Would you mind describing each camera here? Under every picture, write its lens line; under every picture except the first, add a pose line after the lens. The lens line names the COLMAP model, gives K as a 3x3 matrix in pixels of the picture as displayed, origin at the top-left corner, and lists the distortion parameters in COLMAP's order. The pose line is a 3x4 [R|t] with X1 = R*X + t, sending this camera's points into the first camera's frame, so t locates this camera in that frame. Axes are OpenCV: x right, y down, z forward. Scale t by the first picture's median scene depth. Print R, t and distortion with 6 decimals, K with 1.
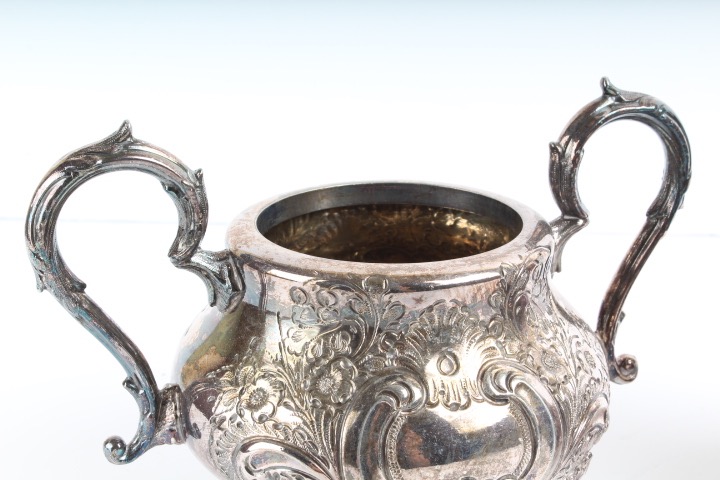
lens RADIAL K [[970.5, 0, 360.6], [0, 970.5, 240.3], [0, 0, 1]] dist [0.024380, 0.000000]
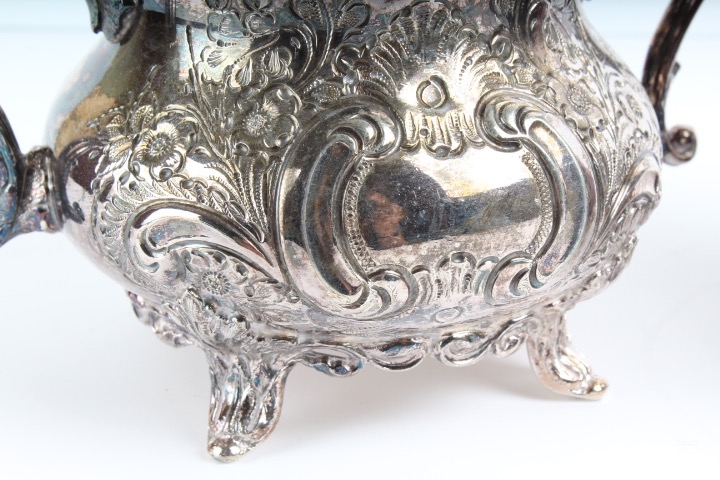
lens RADIAL K [[1106.2, 0, 359.5], [0, 1106.2, 239.7], [0, 0, 1]] dist [0.019061, 0.000000]
pose [[0.999883, -0.004990, 0.014473, 0.025689], [0.004634, 0.999690, 0.024476, 0.210567], [-0.014591, -0.024406, 0.999596, 0.207897]]
